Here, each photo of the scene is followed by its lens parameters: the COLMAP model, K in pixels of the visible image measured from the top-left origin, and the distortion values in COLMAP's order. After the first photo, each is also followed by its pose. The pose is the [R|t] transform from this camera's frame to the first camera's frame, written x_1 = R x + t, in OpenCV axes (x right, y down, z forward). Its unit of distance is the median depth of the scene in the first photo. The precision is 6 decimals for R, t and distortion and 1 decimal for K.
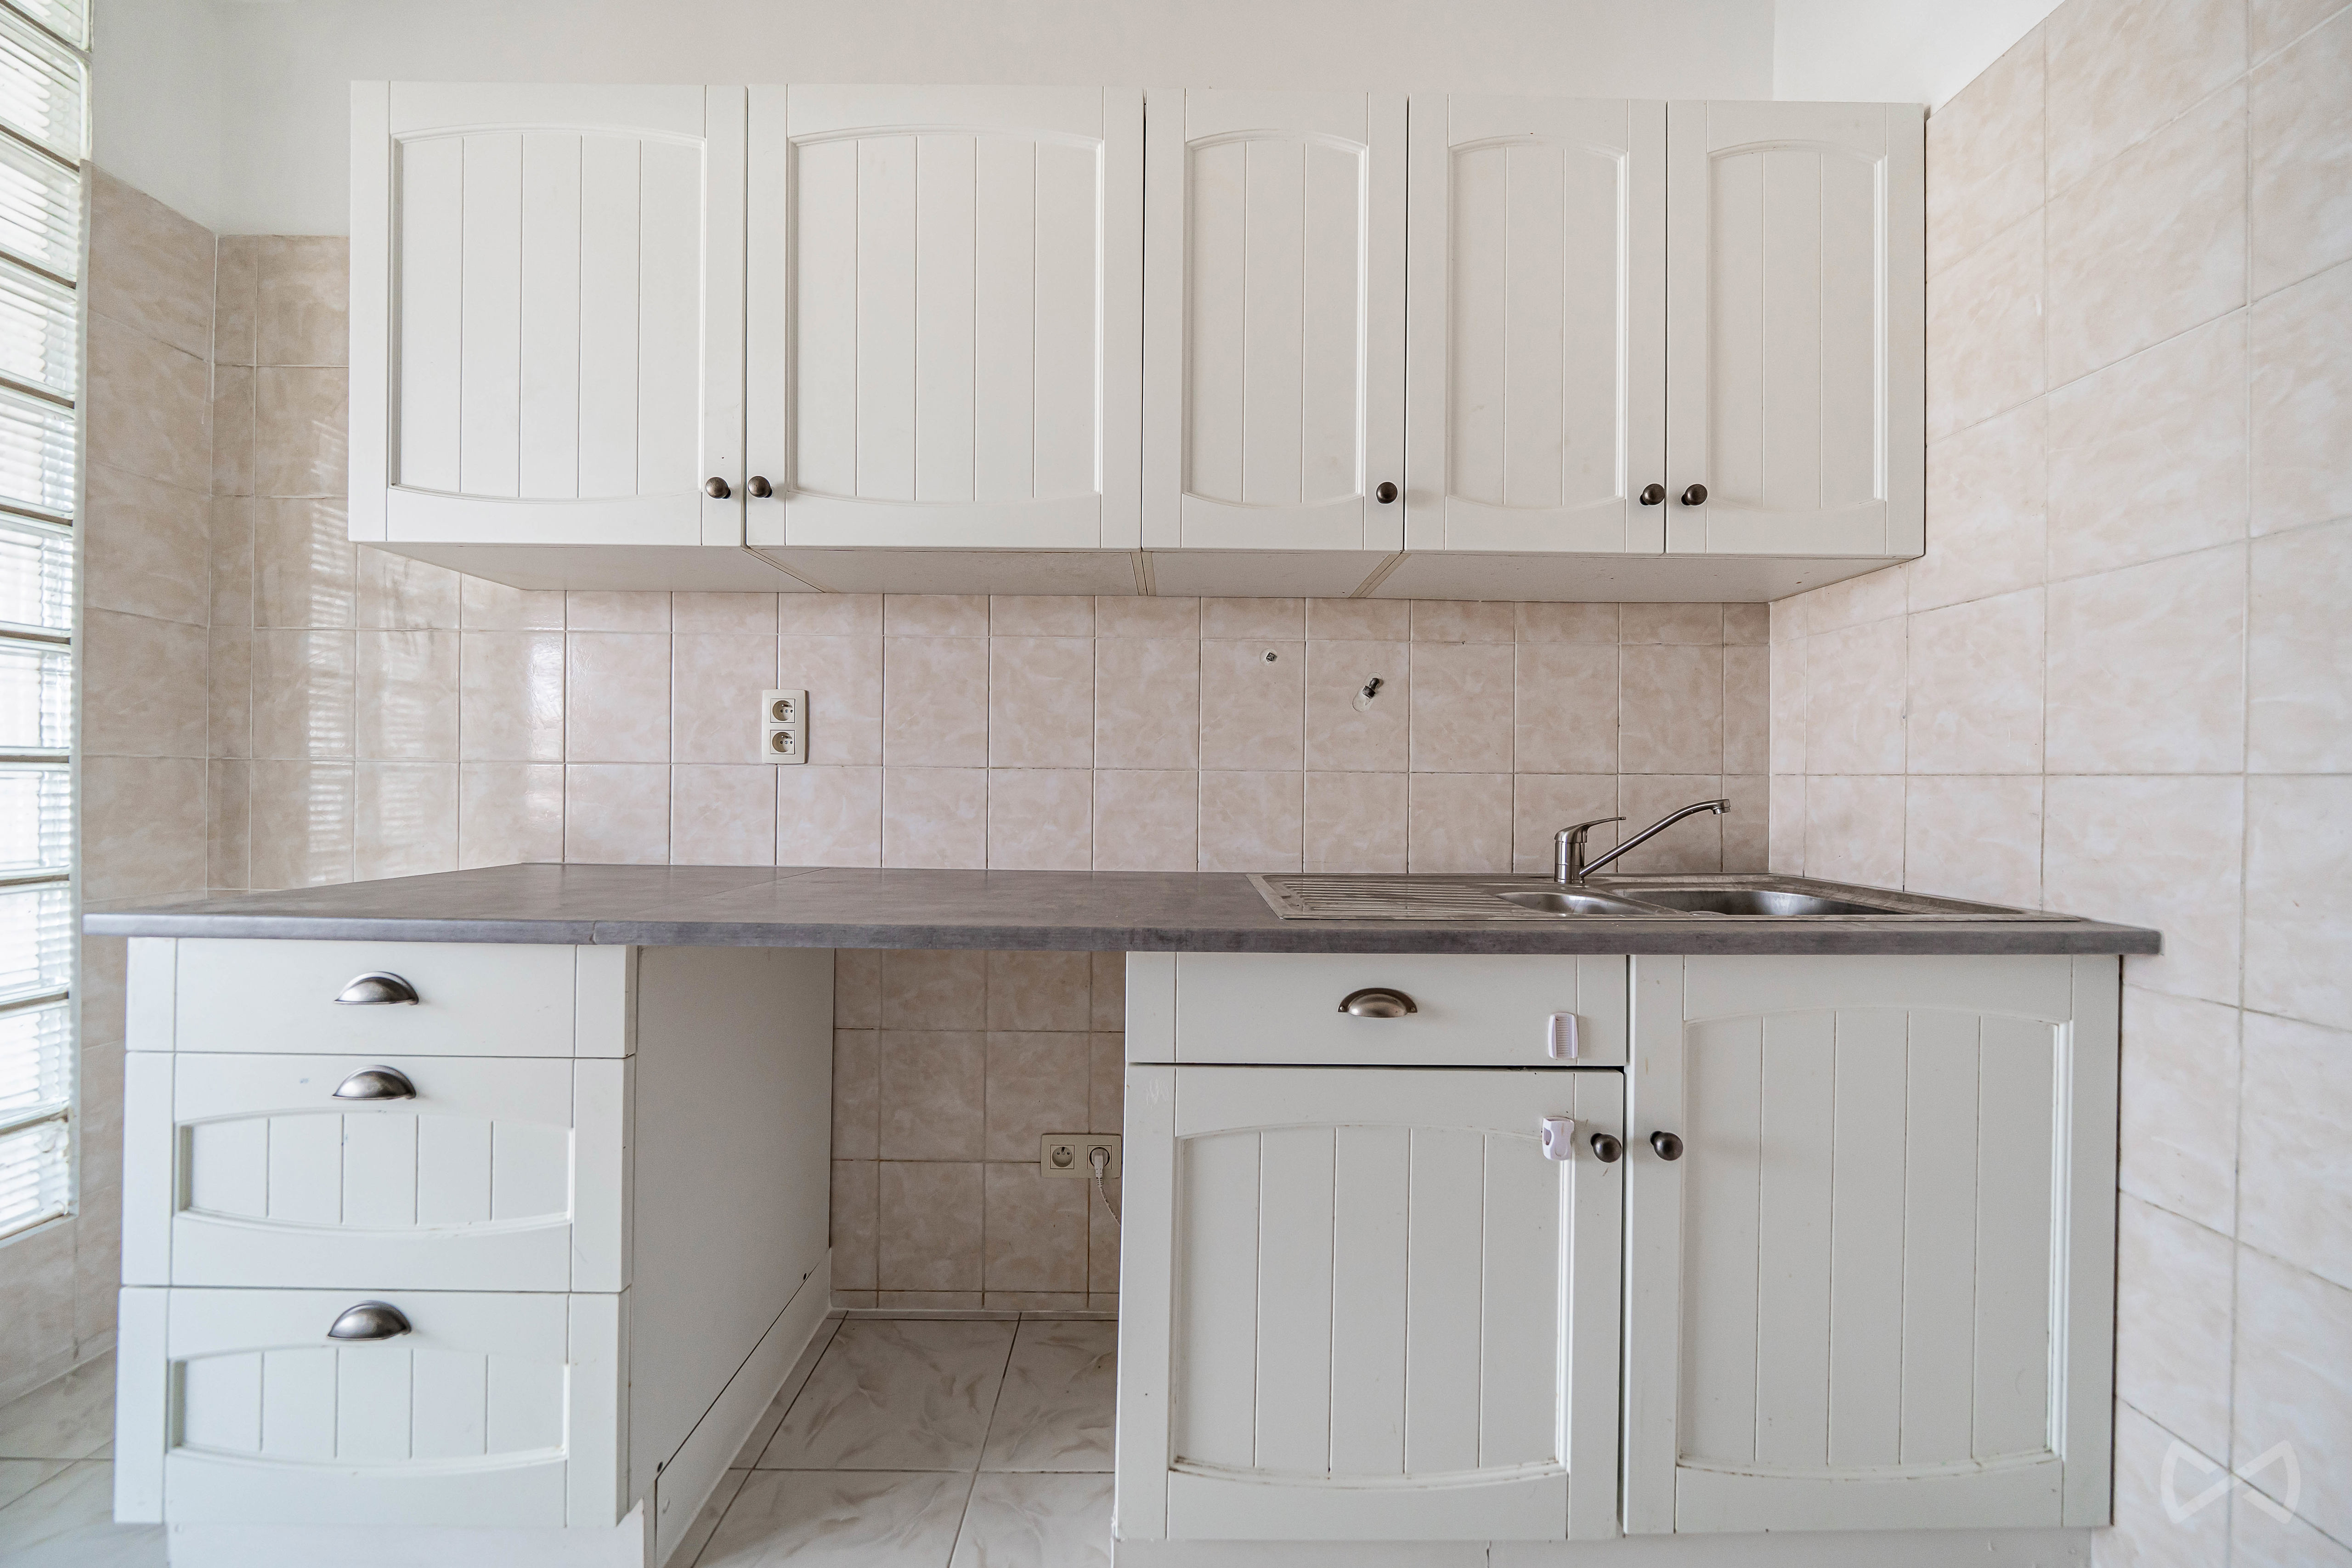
lens RADIAL K [[798.6, 0, 1182.2], [0, 798.6, 782.6], [0, 0, 1]] dist [-0.006724, -0.000257]
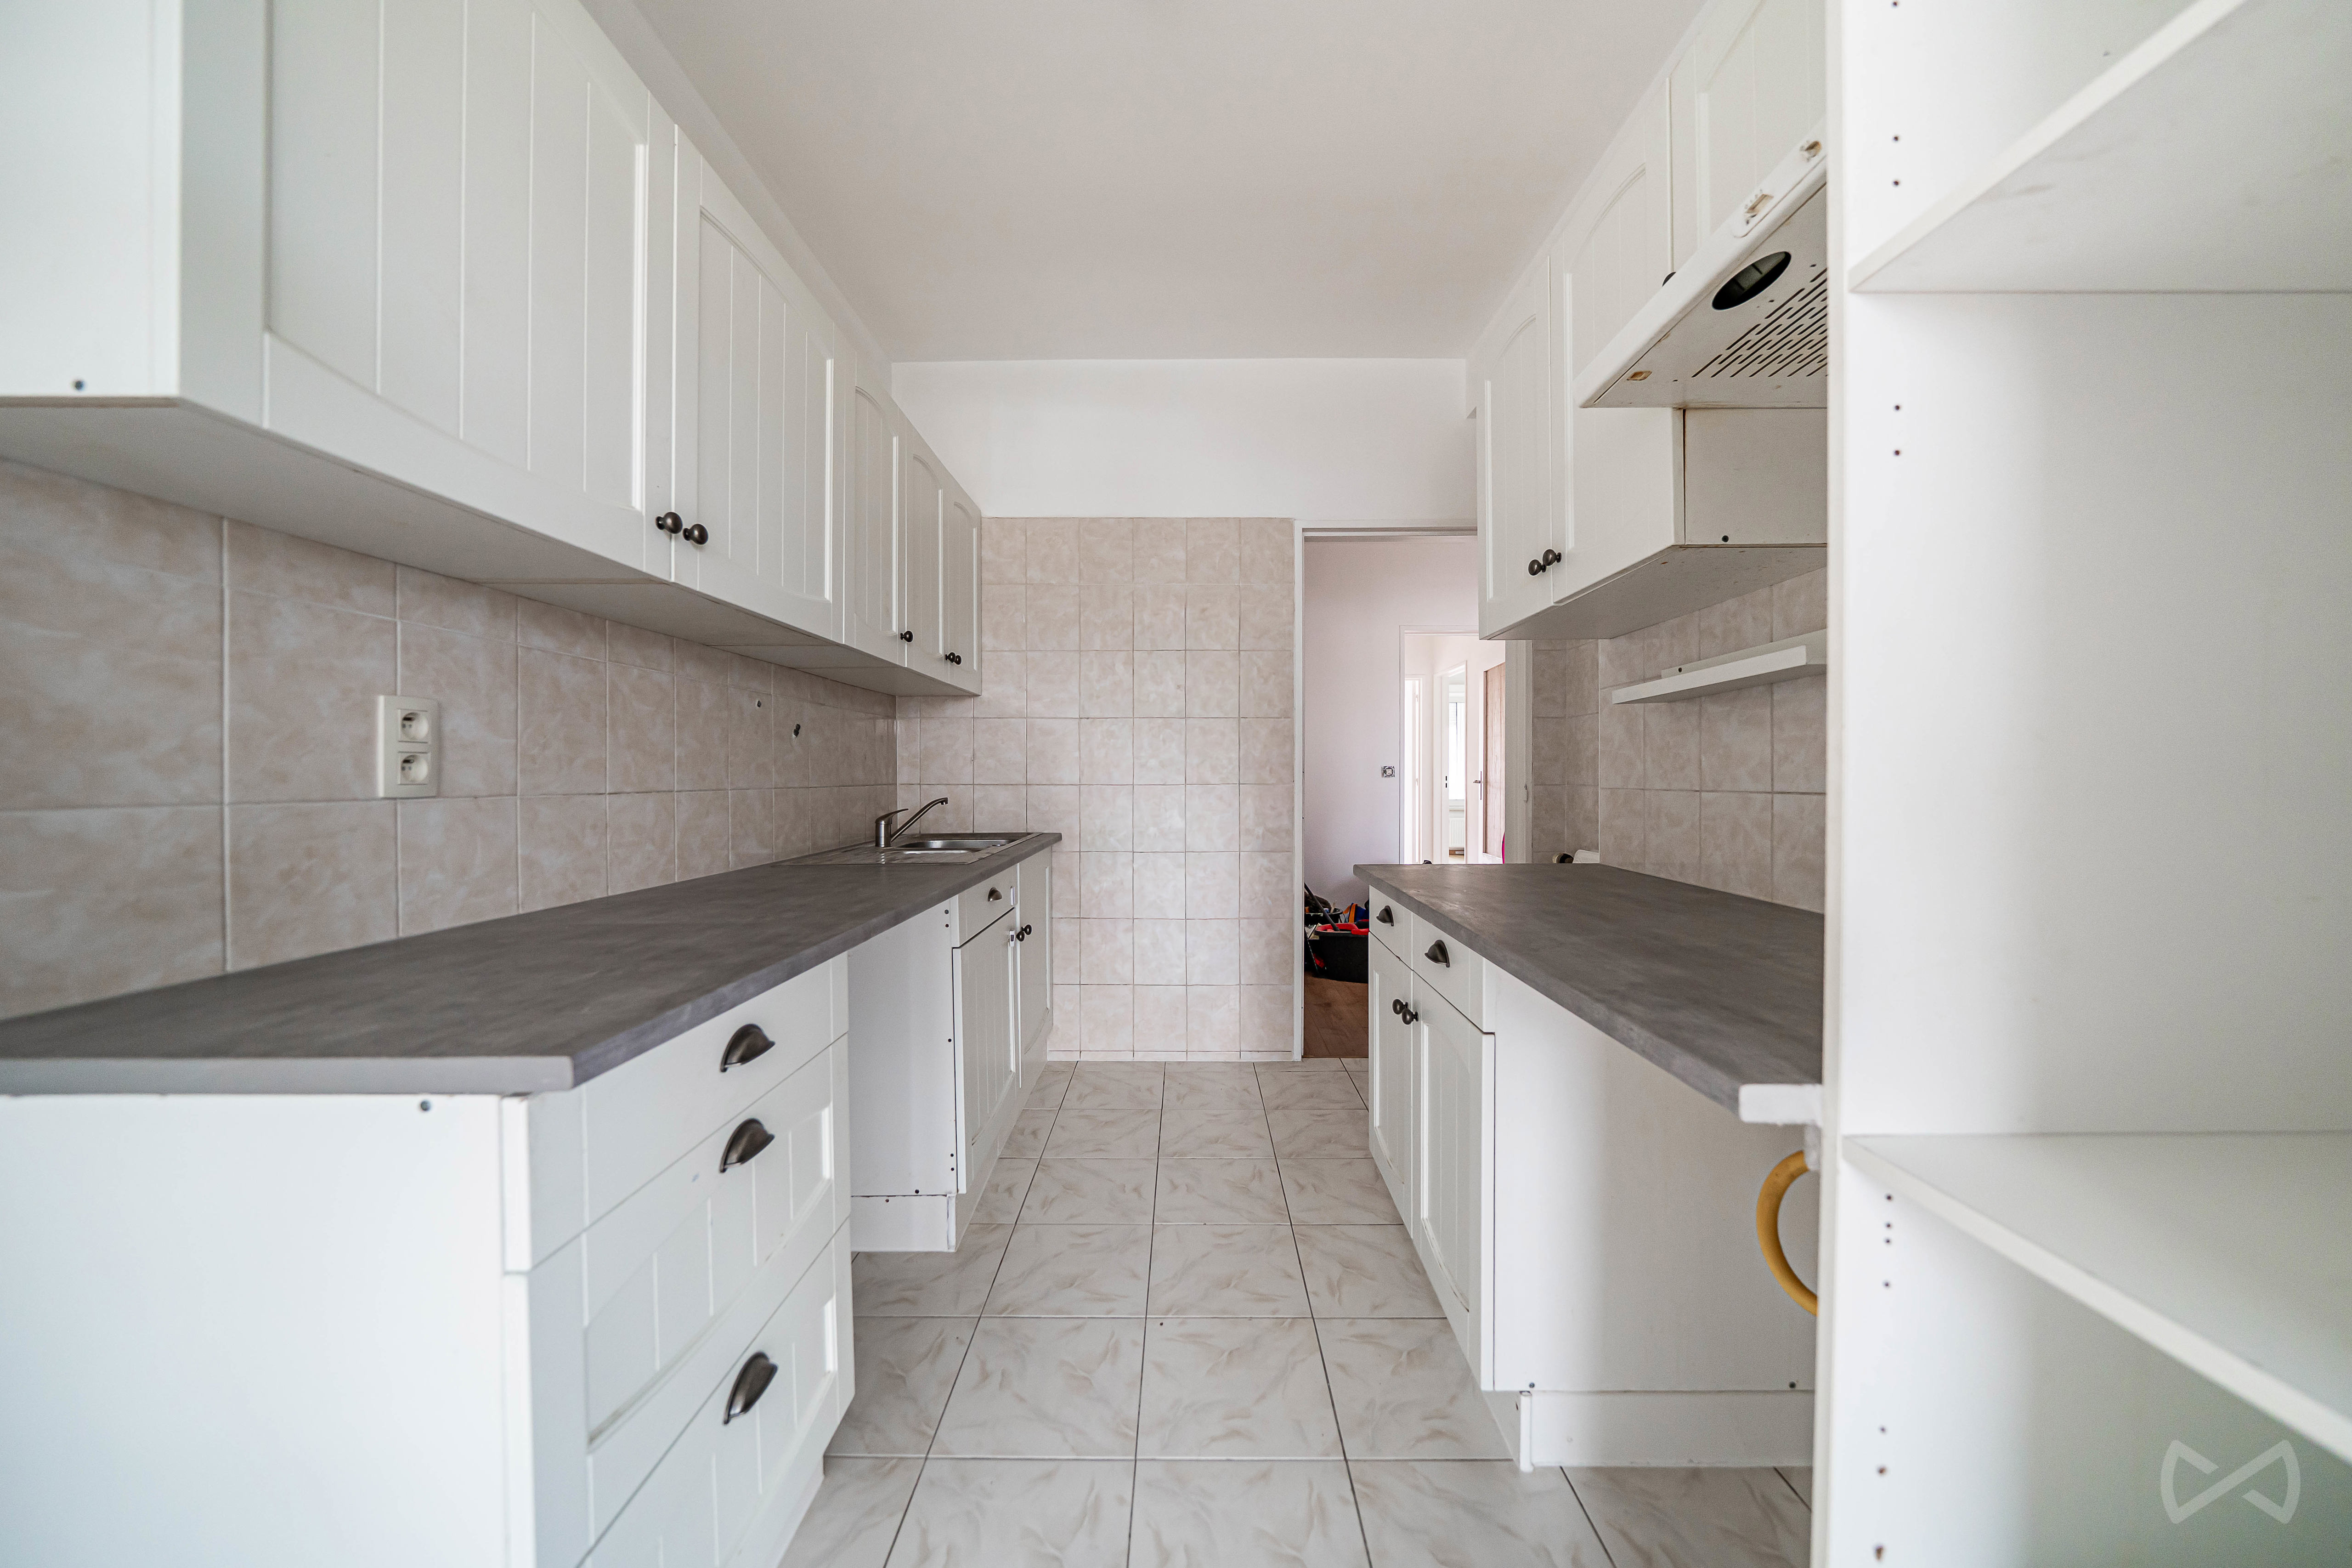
lens RADIAL K [[798.6, 0, 1182.2], [0, 798.6, 782.6], [0, 0, 1]] dist [-0.006724, -0.000257]
pose [[0.016378, -0.019458, 0.999677, -1.225513], [0.006467, 0.999792, 0.019355, -0.047191], [-0.999845, 0.006148, 0.016501, 0.270306]]
